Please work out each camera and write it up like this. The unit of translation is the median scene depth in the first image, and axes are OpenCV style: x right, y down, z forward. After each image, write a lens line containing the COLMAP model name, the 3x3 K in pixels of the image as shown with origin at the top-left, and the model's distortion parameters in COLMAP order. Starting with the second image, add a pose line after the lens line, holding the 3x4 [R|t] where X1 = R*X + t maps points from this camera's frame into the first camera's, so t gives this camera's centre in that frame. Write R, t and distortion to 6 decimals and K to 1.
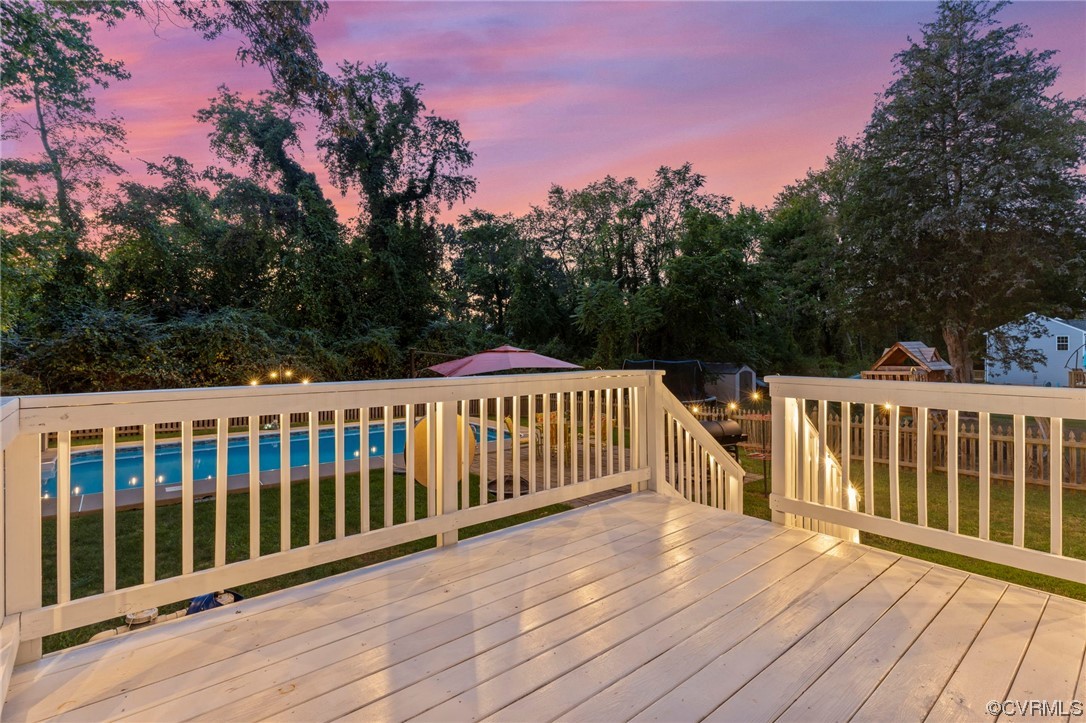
lens RADIAL K [[506.5, 0, 535.4], [0, 506.5, 342.5], [0, 0, 1]] dist [0.000295, 0.000269]
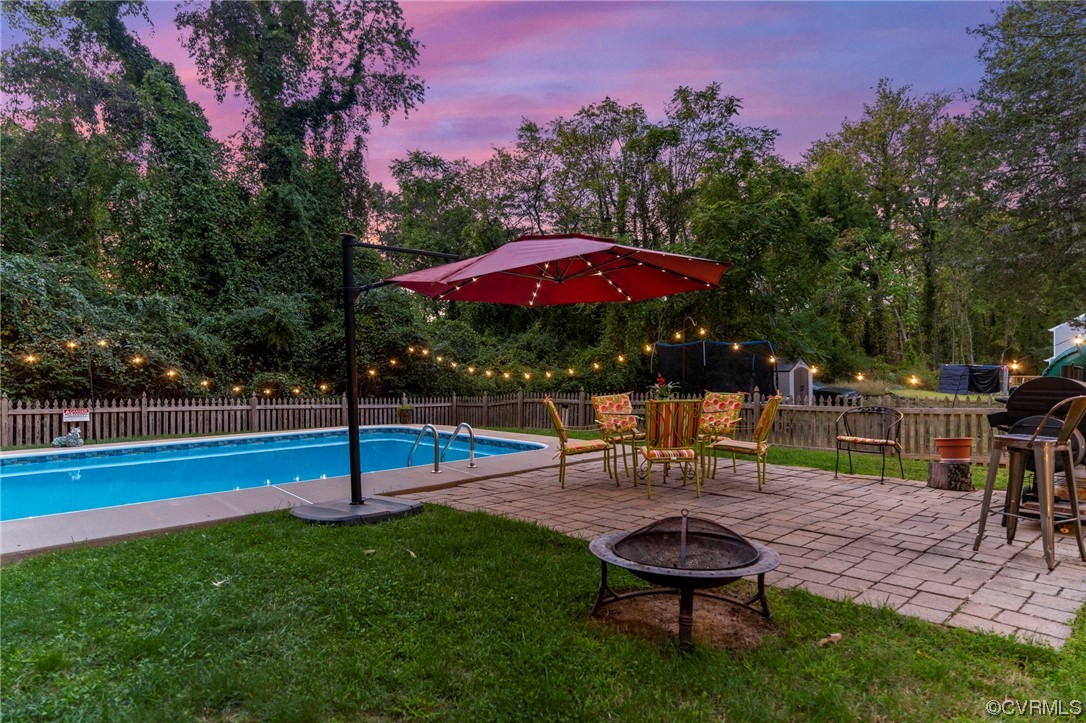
lens RADIAL K [[623.2, 0, 527.1], [0, 623.2, 359.9], [0, 0, 1]] dist [0.002794, 0.001757]
pose [[0.996984, -0.006915, 0.077299, -0.047716], [0.006602, 0.999969, 0.004298, 0.043287], [-0.077326, -0.003775, 0.996999, 0.163966]]
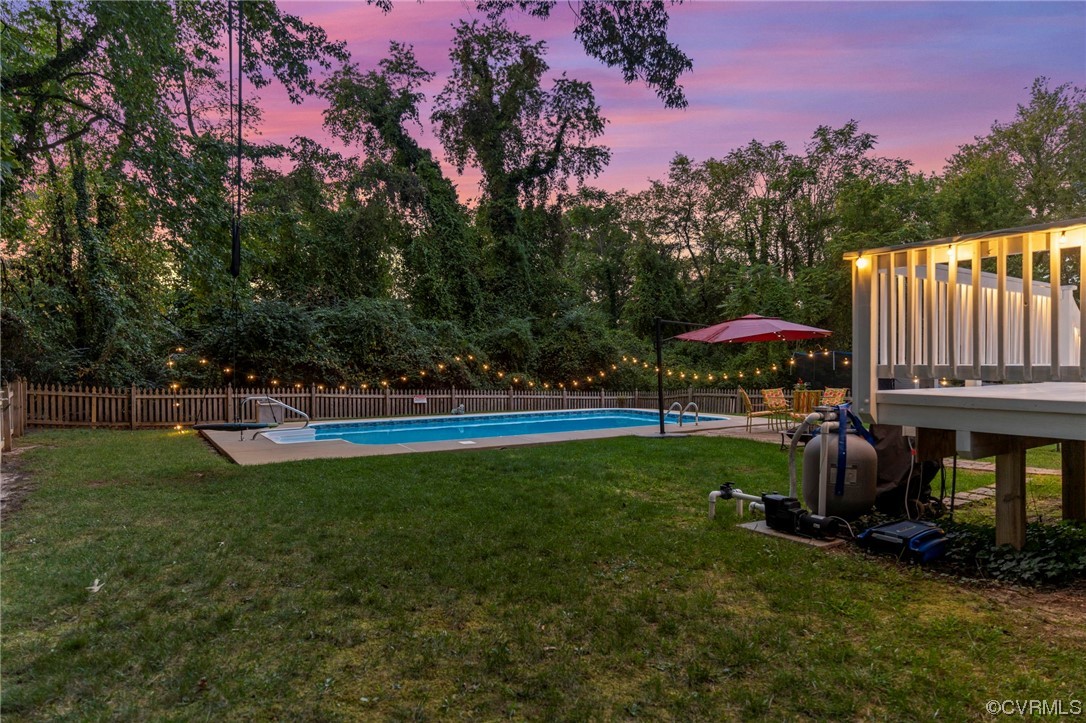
lens RADIAL K [[624.8, 0, 539.4], [0, 624.8, 378.8], [0, 0, 1]] dist [-0.002844, 0.002656]
pose [[0.994789, -0.000850, -0.101952, -0.127965], [0.004646, 0.999304, 0.037002, 0.031621], [0.101849, -0.037283, 0.994101, -0.096066]]
